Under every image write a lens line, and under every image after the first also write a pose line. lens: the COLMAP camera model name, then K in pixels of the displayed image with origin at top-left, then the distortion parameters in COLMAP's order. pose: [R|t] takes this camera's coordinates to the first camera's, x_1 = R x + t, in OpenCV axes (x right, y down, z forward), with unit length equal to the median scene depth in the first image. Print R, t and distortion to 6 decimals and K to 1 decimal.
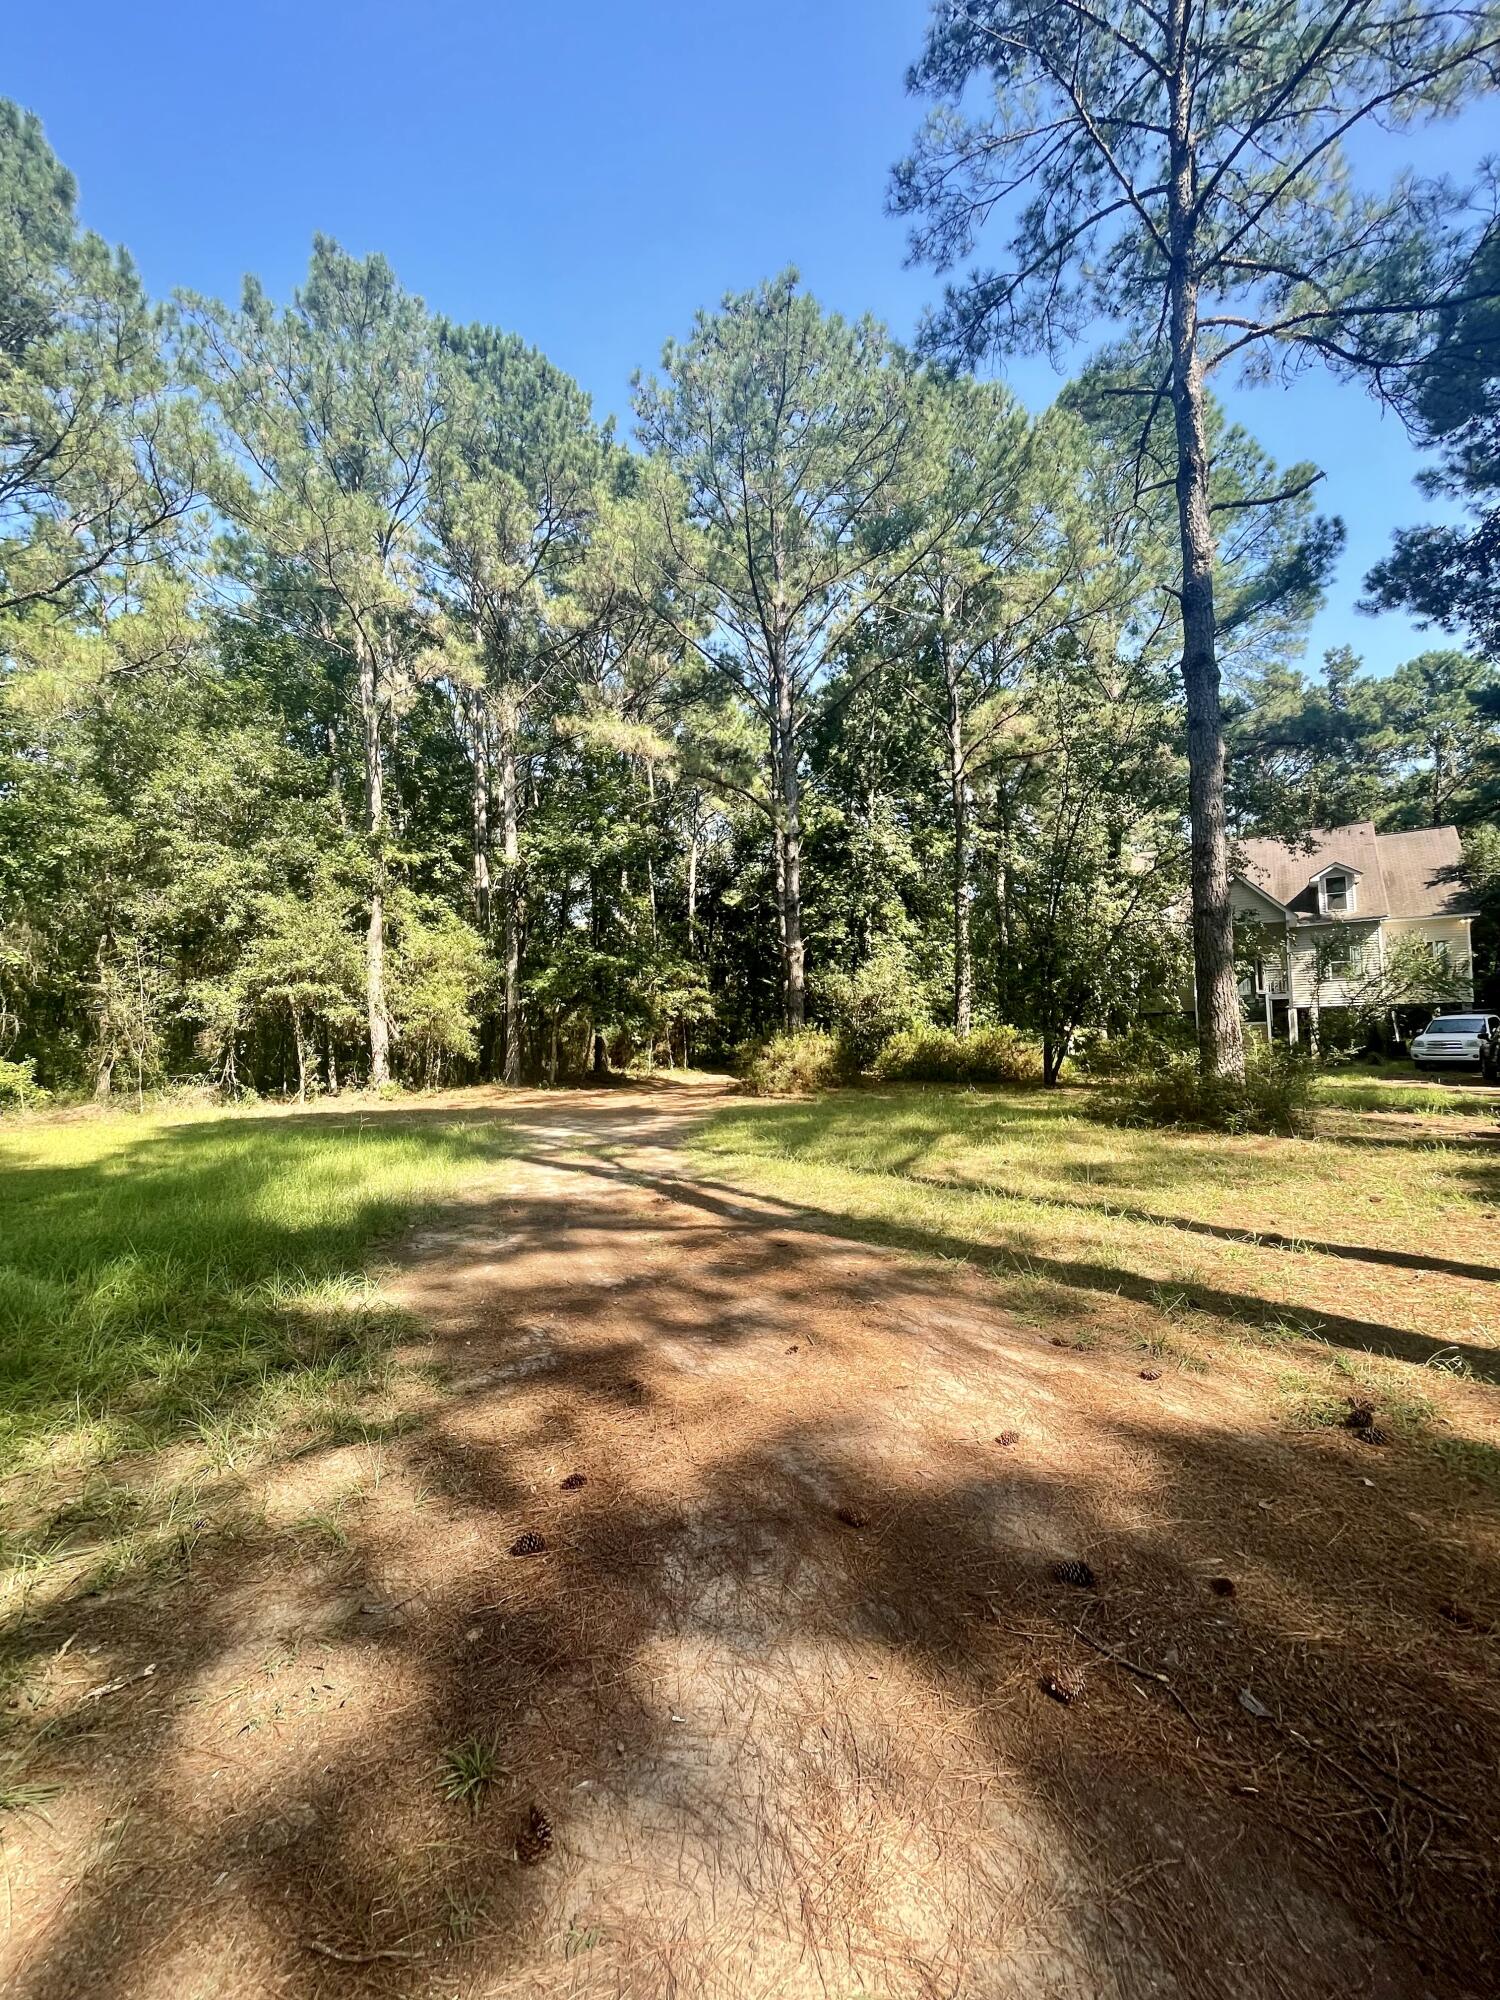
lens RADIAL K [[804.3, 0, 750.0], [0, 804.3, 1000.0], [0, 0, 1]] dist [0.000343, 0.000305]
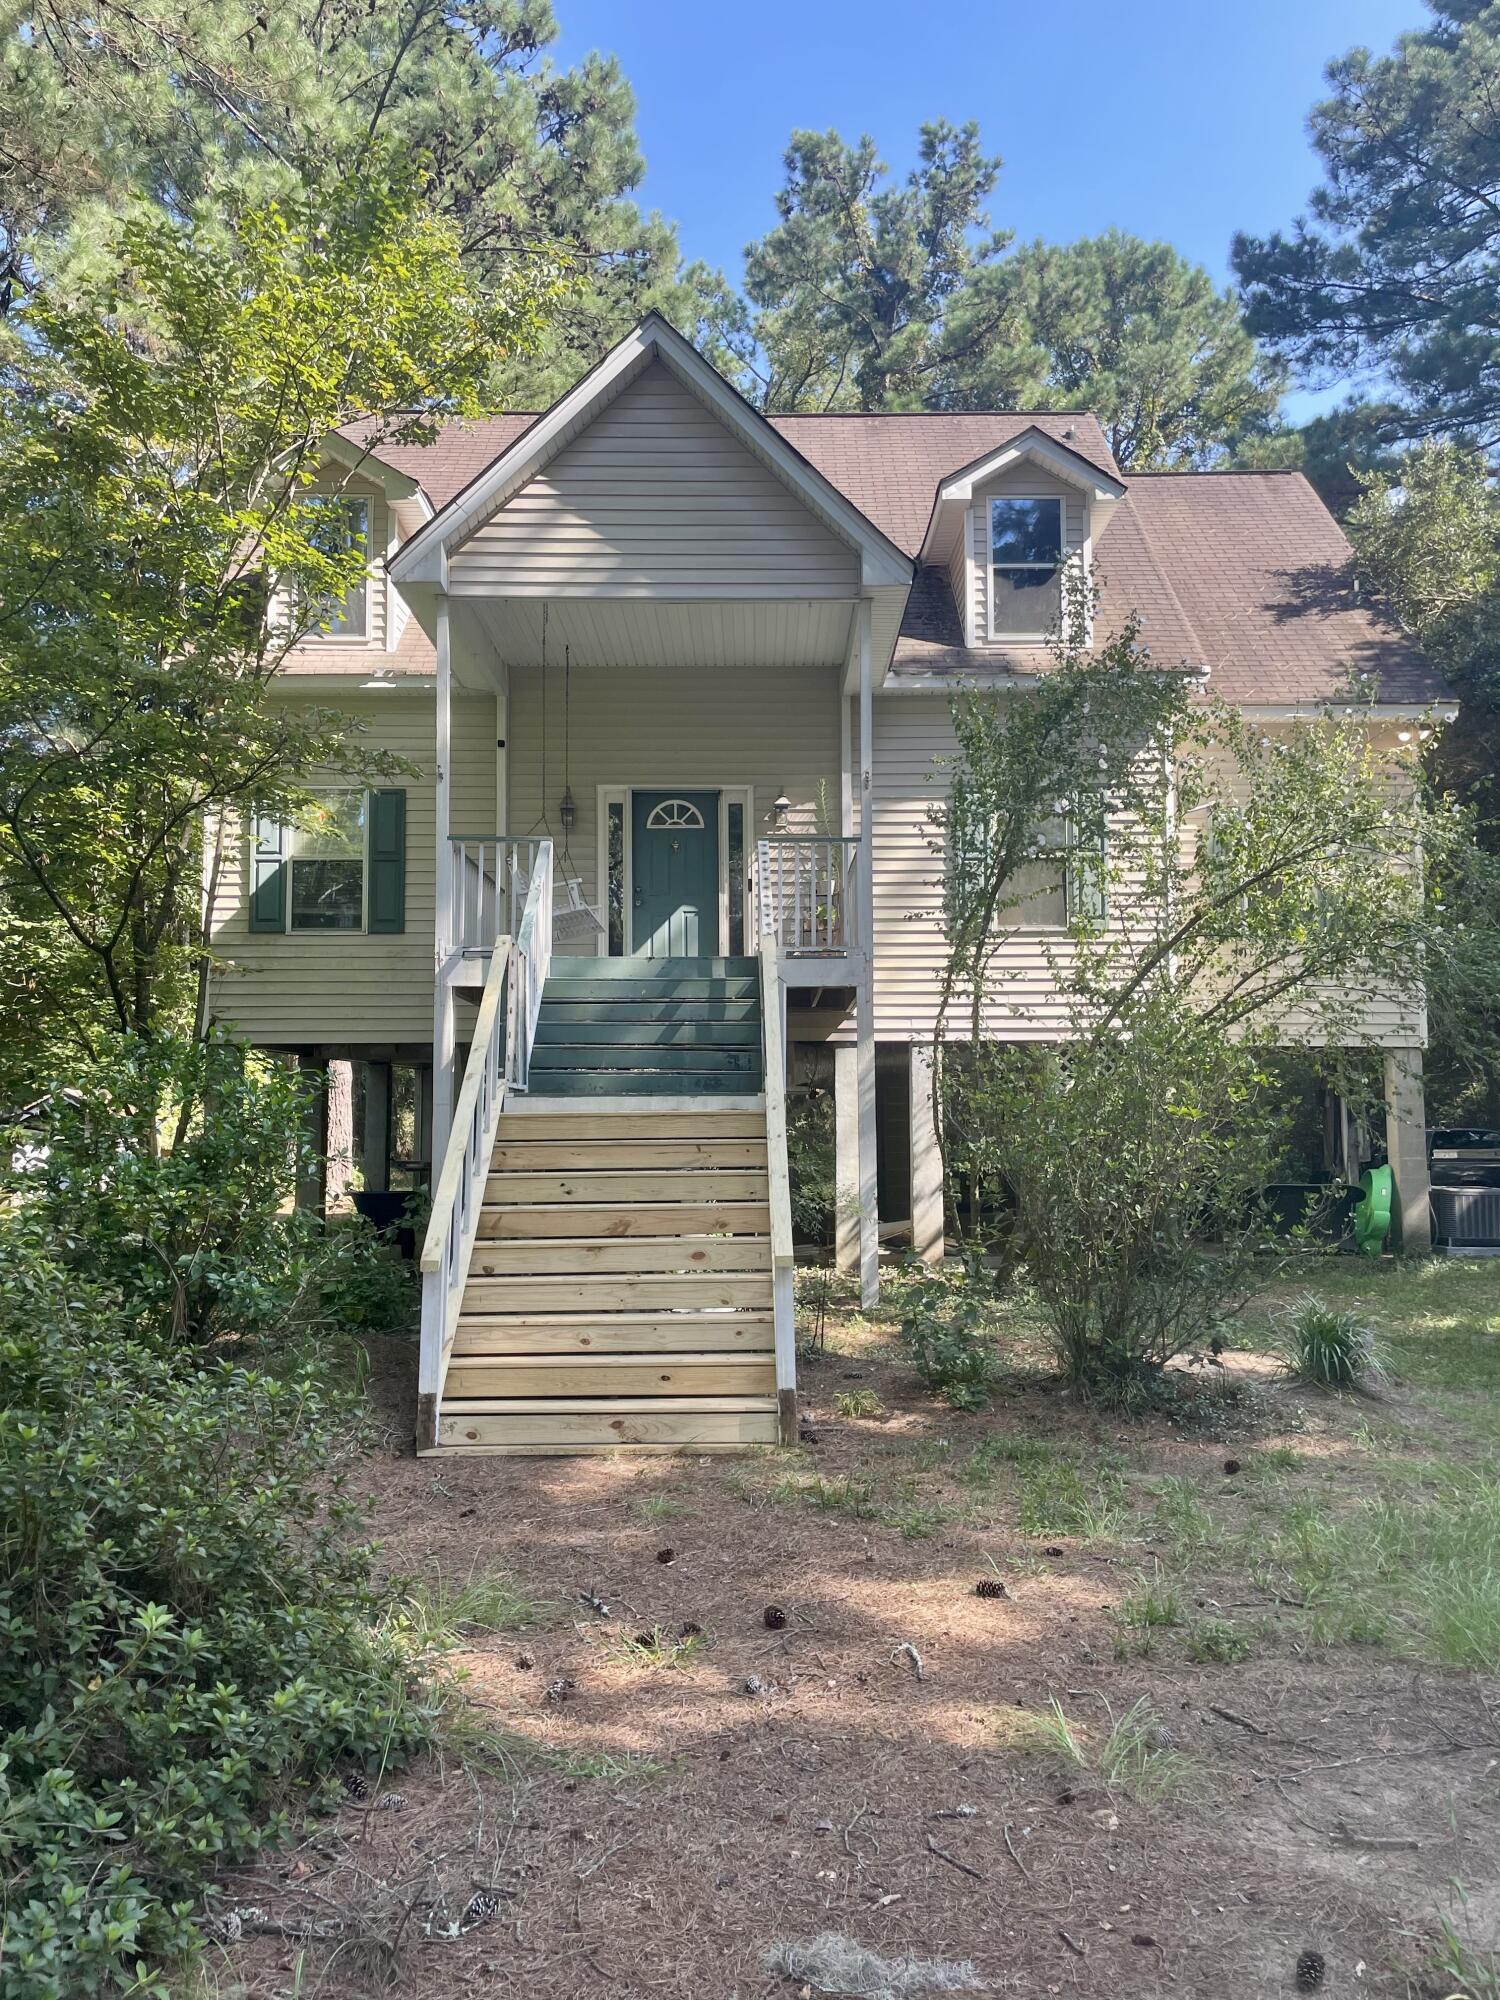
lens RADIAL K [[1511.5, 0, 750.0], [0, 1511.5, 1000.0], [0, 0, 1]] dist [0.114163, -0.158073]
pose [[0.831529, 0.071995, 0.550796, 0.065931], [-0.059694, 0.997405, -0.040251, 0.003032], [-0.552264, 0.000591, 0.833669, 0.105010]]
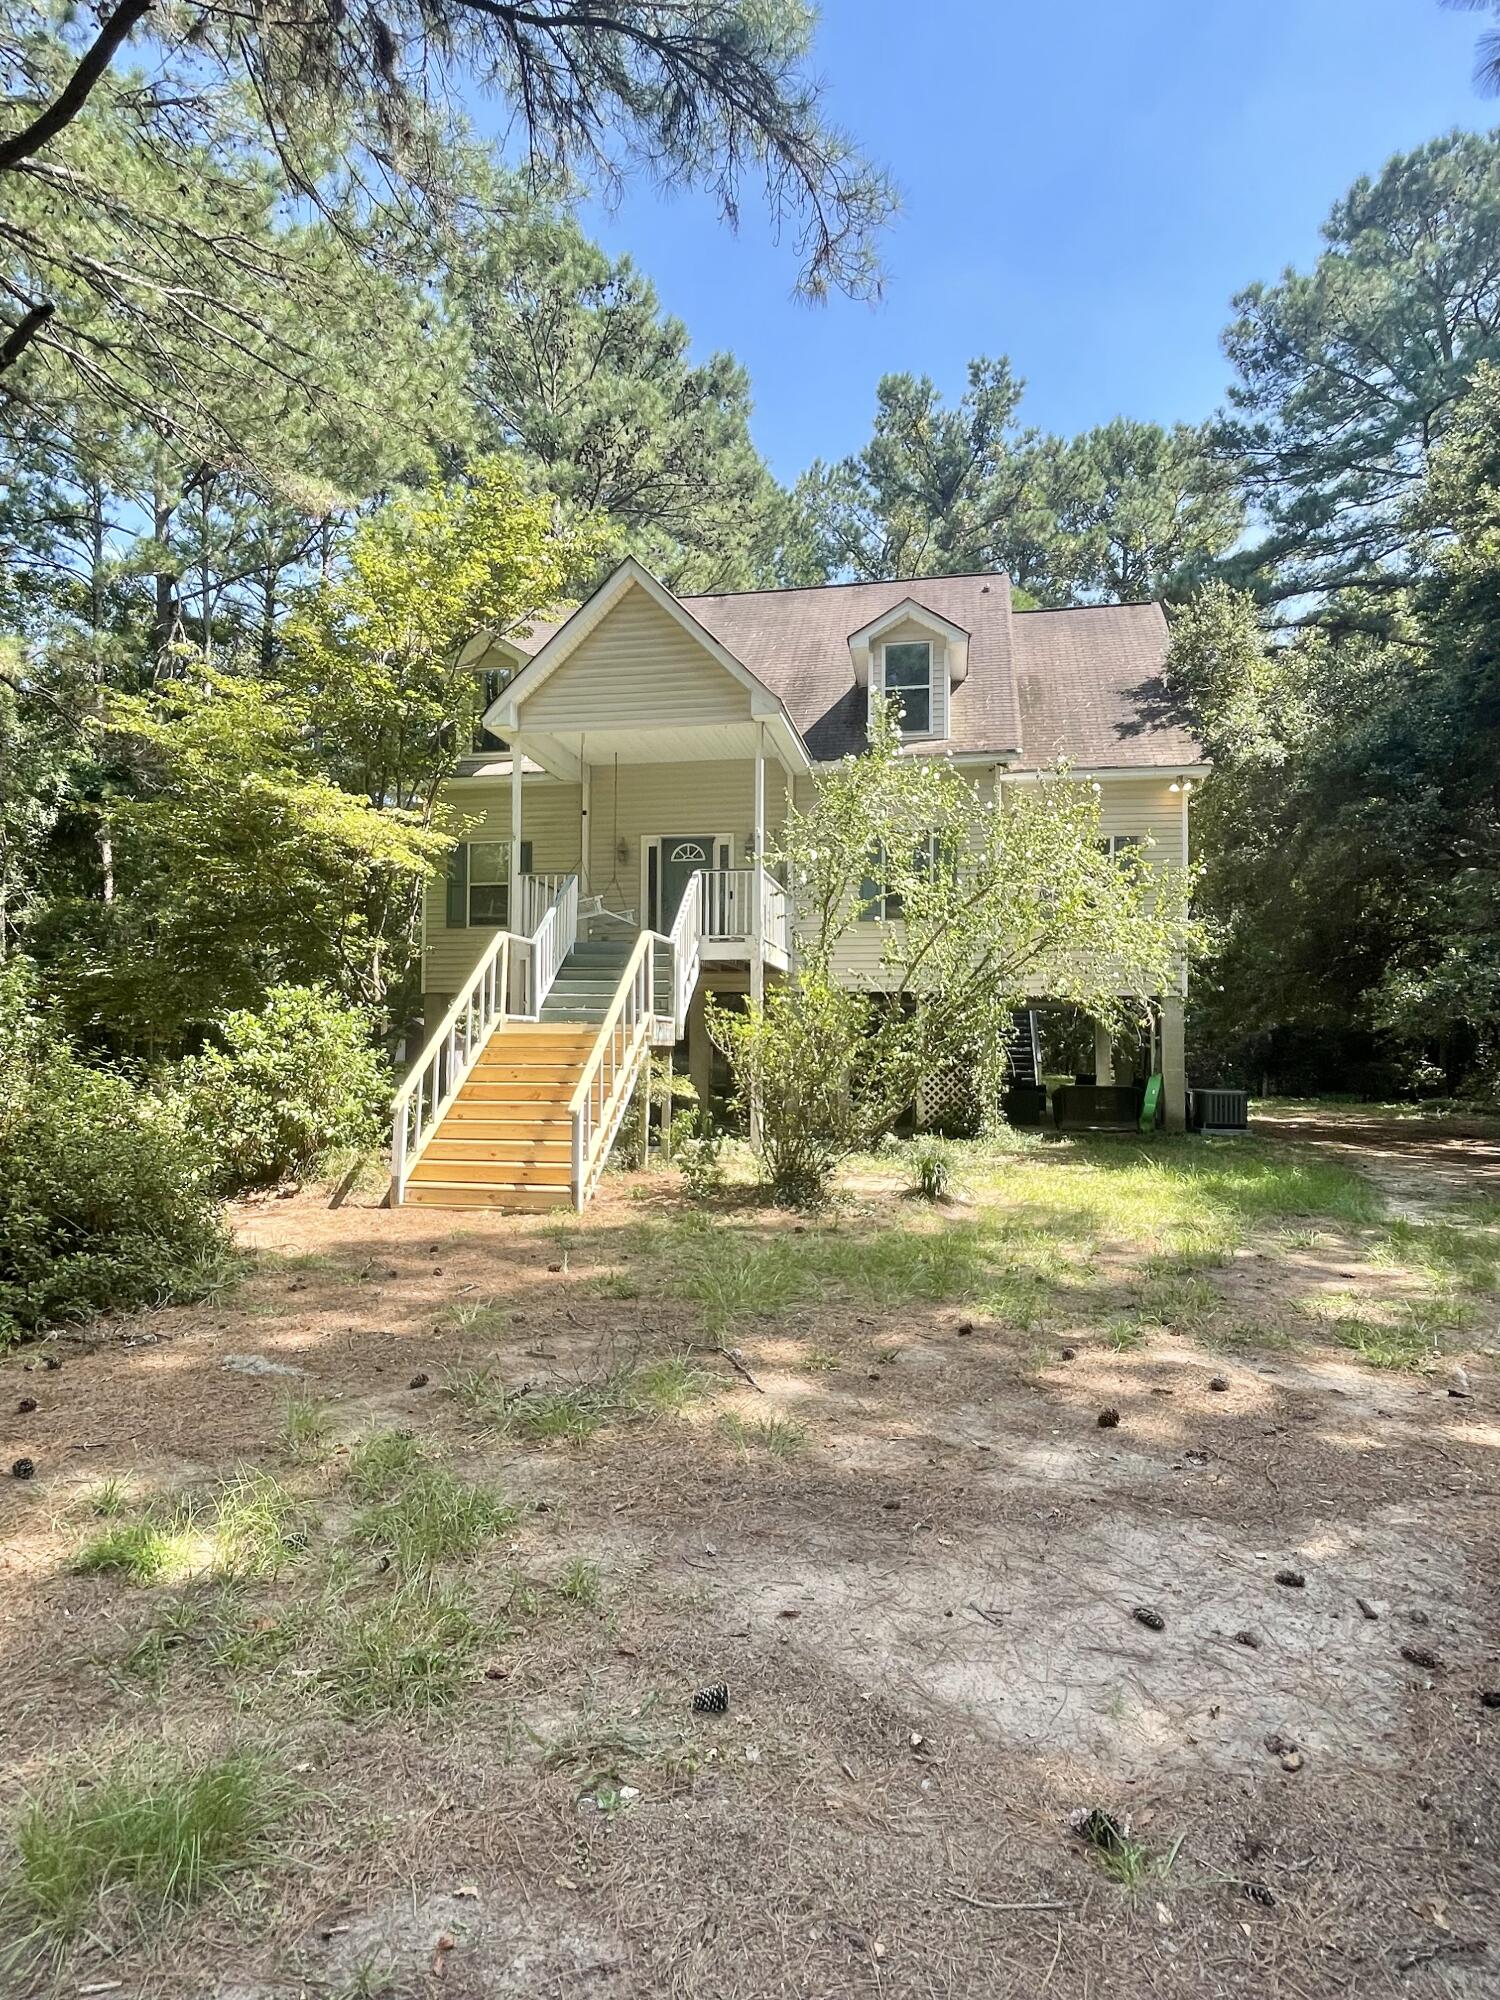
lens RADIAL K [[1055.5, 0, 750.0], [0, 1055.5, 1000.0], [0, 0, 1]] dist [-0.000255, -0.000253]
pose [[0.918836, 0.052303, 0.391158, 0.075125], [-0.060463, 0.998134, 0.008565, 0.001900], [-0.389980, -0.031520, 0.920284, 0.090296]]
